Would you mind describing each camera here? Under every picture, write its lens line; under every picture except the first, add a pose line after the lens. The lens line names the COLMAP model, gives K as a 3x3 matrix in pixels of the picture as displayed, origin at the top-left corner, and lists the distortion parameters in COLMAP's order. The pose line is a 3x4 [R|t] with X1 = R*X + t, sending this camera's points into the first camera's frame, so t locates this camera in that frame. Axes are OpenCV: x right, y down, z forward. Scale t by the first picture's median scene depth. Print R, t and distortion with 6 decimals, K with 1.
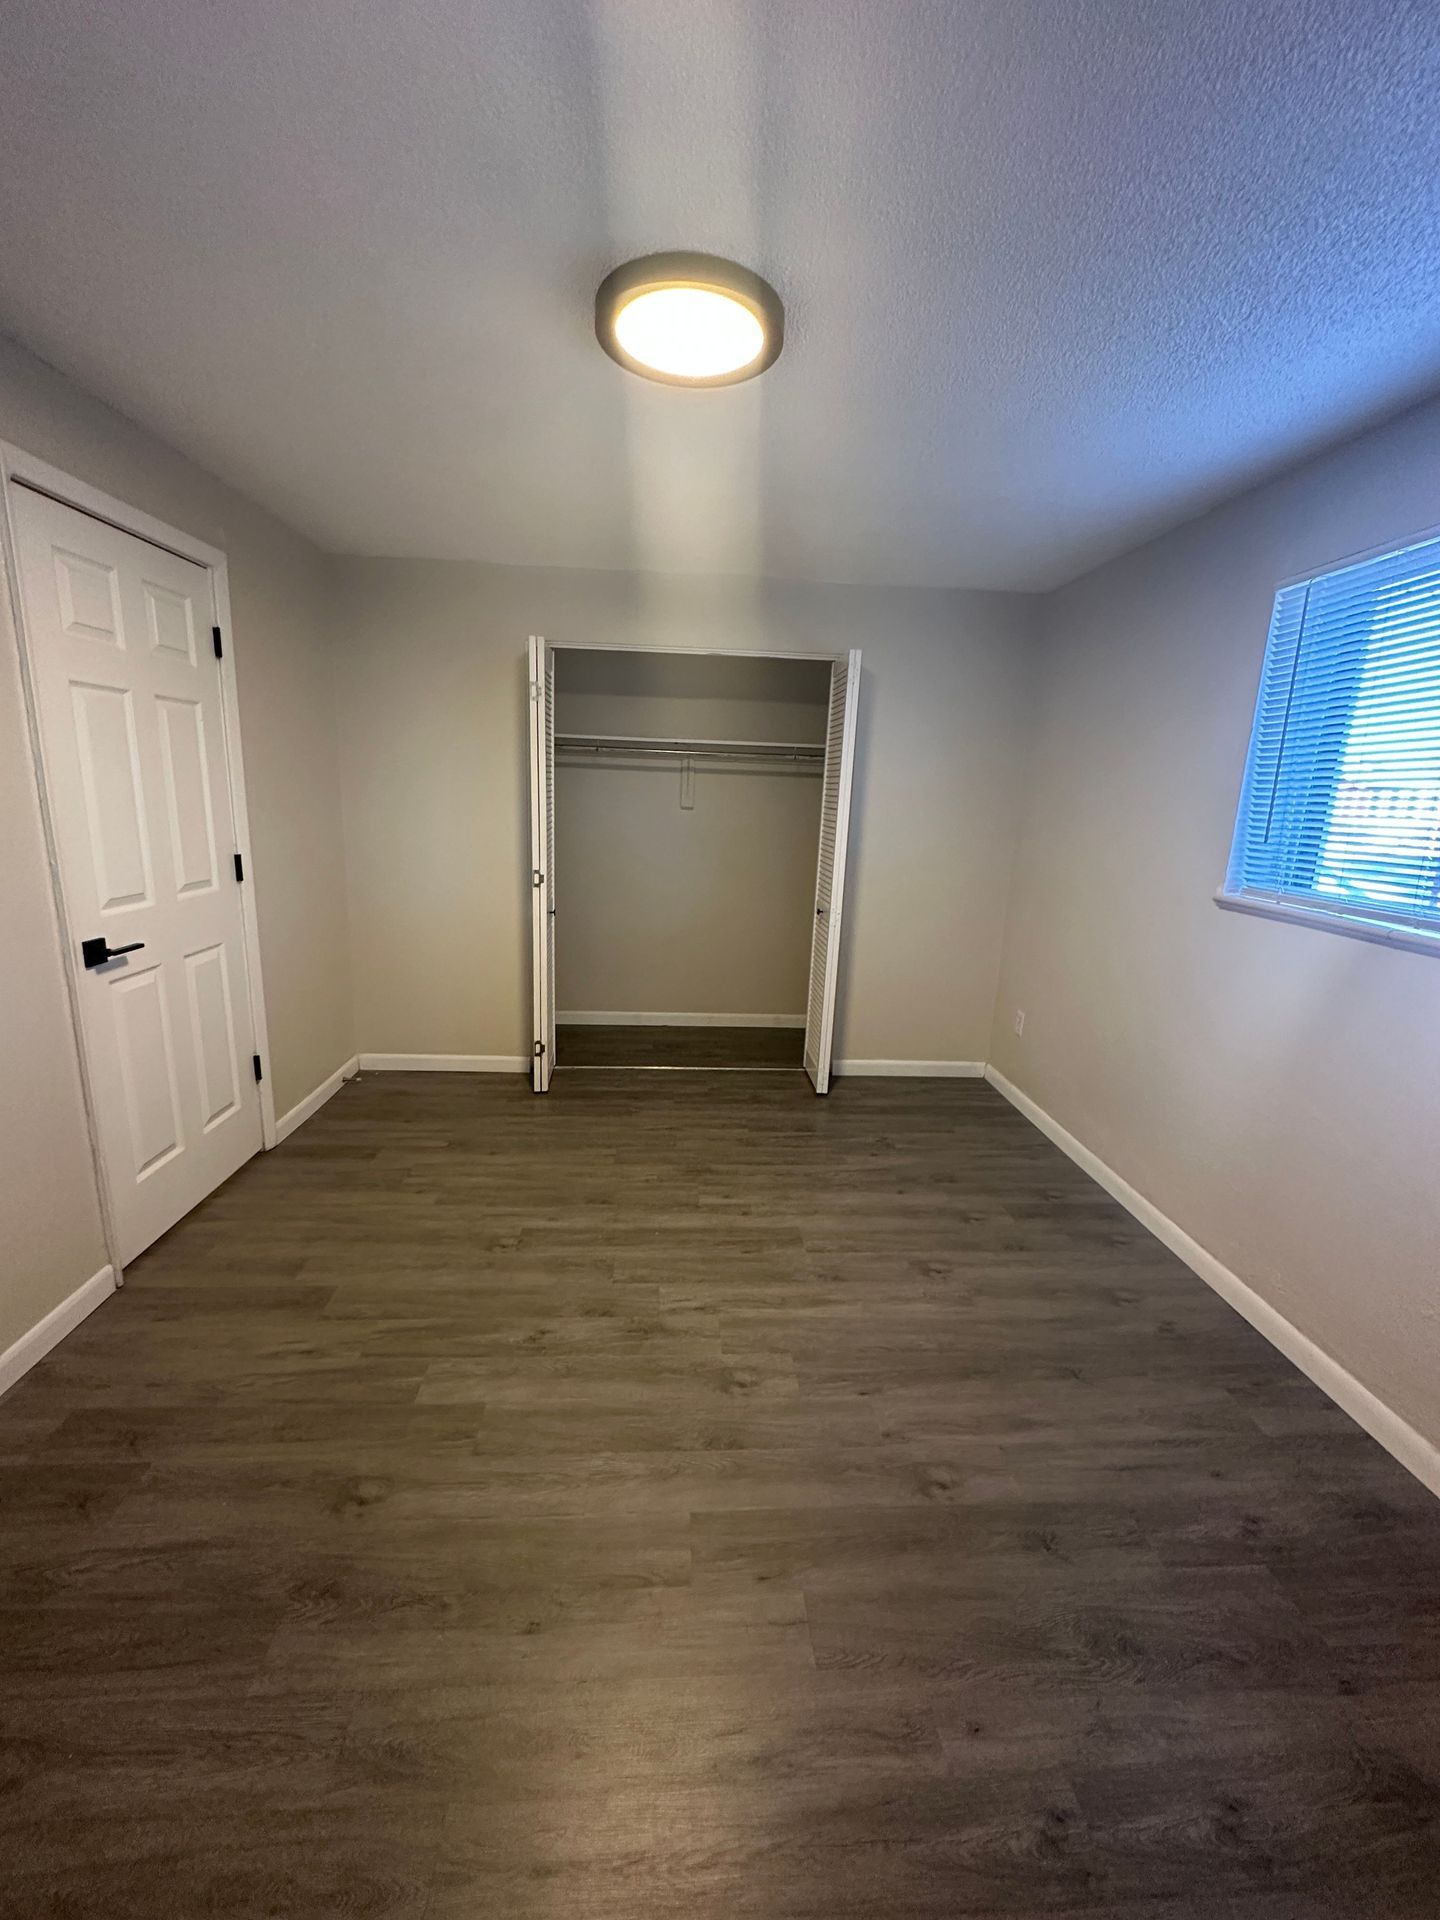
lens RADIAL K [[771.2, 0, 725.7], [0, 771.2, 960.5], [0, 0, 1]] dist [0.001574, 0.000138]
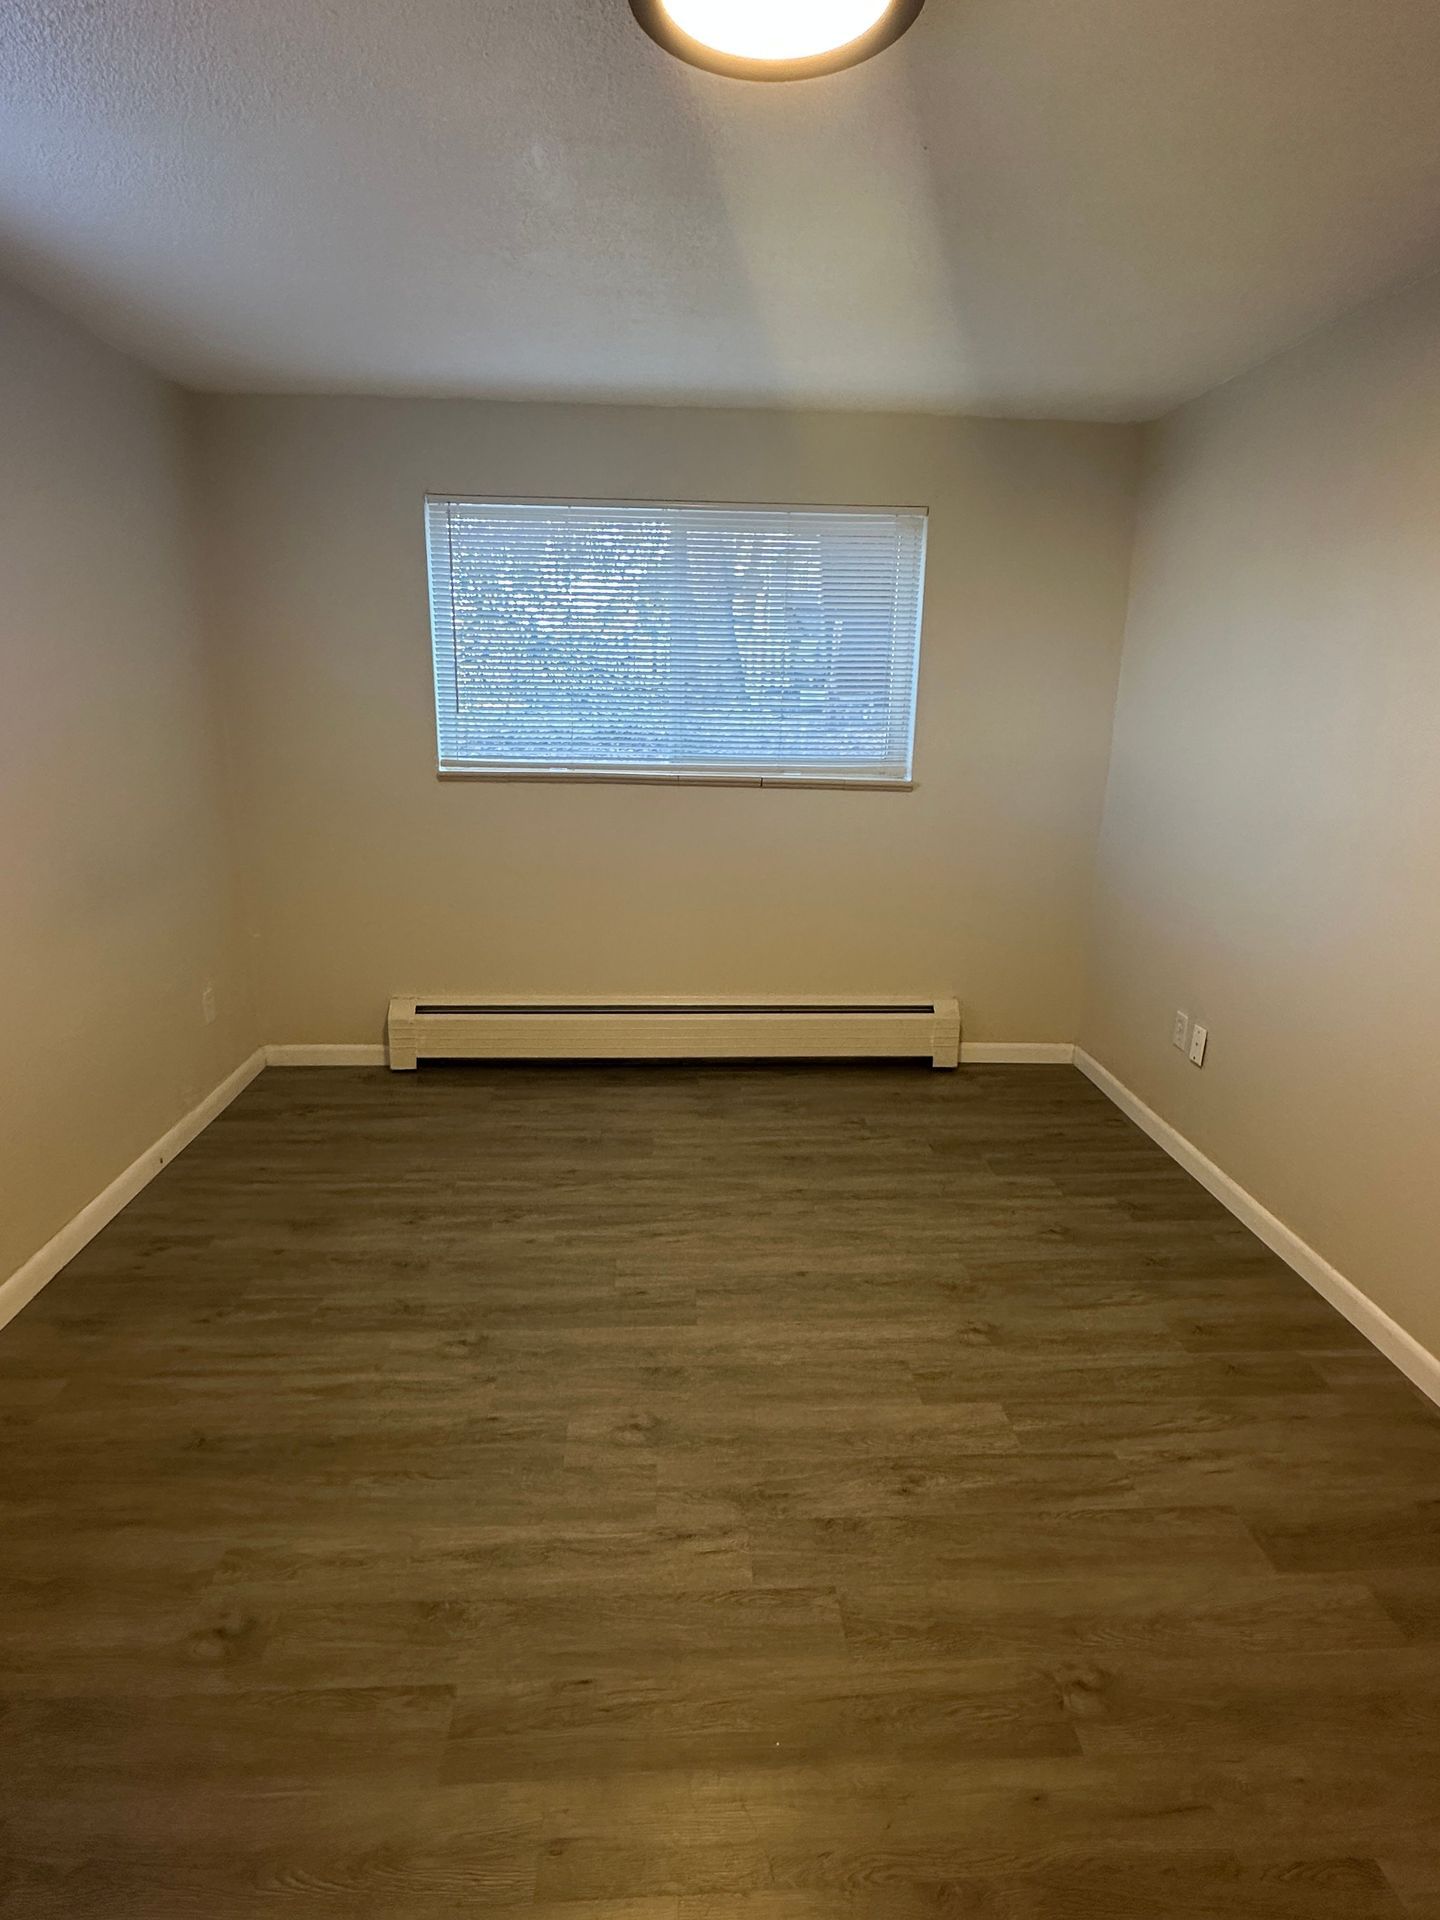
lens RADIAL K [[1003.2, 0, 727.3], [0, 1003.2, 960.1], [0, 0, 1]] dist [-0.000088, -0.000432]
pose [[-0.998316, -0.057740, -0.005661, -0.045024], [-0.053526, 0.878992, 0.473822, -0.436924], [-0.022383, 0.473327, -0.880602, 1.825582]]
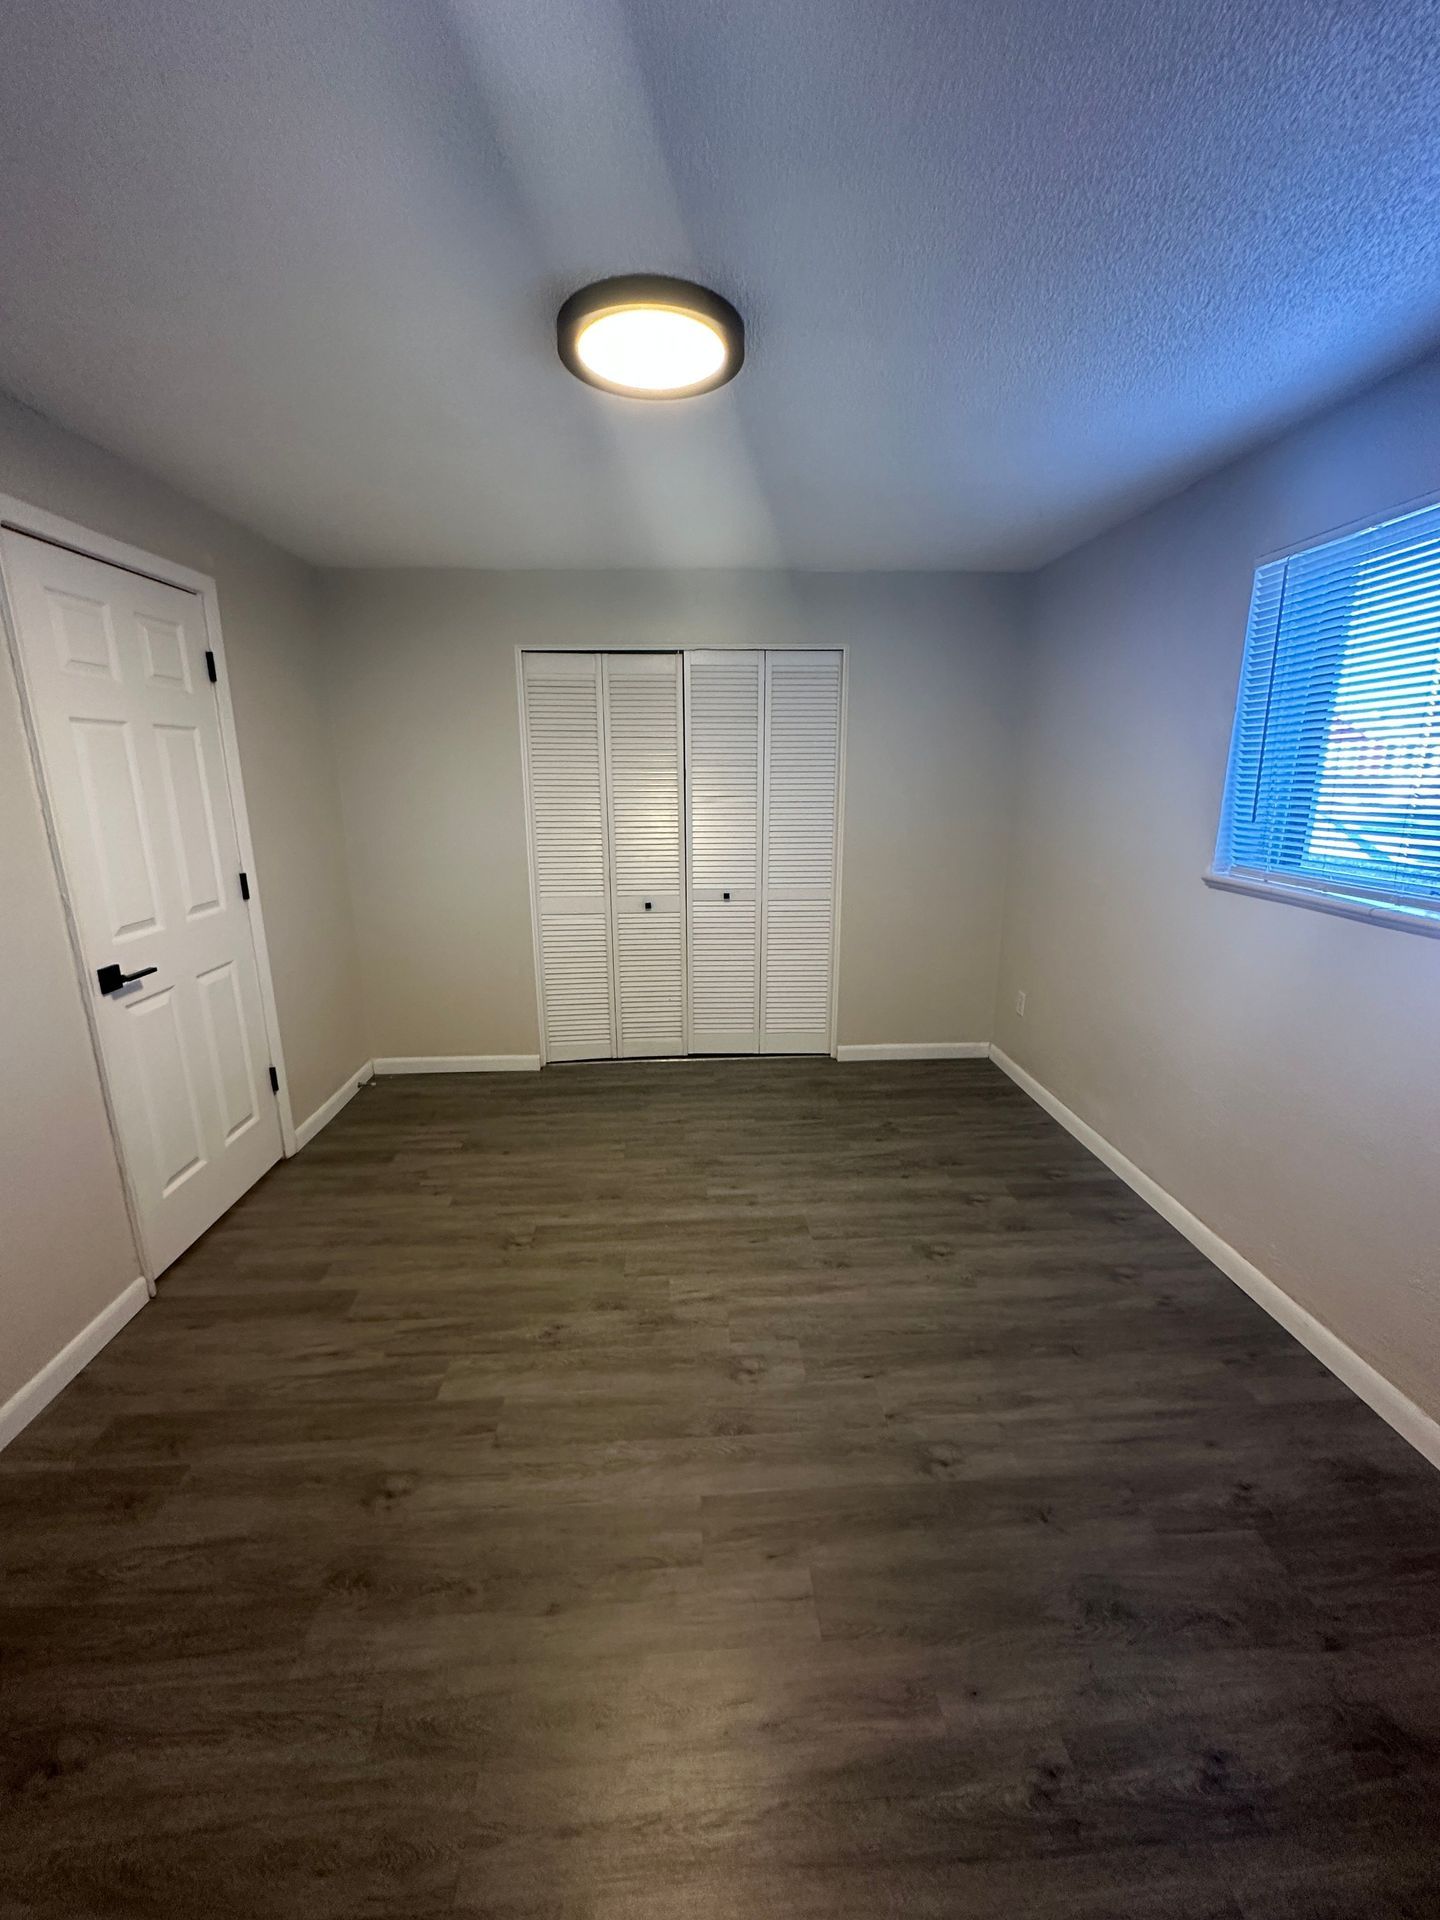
lens RADIAL K [[771.2, 0, 725.9], [0, 771.2, 961.1], [0, 0, 1]] dist [0.001574, 0.000138]
pose [[0.999031, -0.040767, -0.016604, 0.030308], [0.041165, 0.998855, 0.024363, -0.029722], [0.015591, -0.025023, 0.999565, -0.024514]]
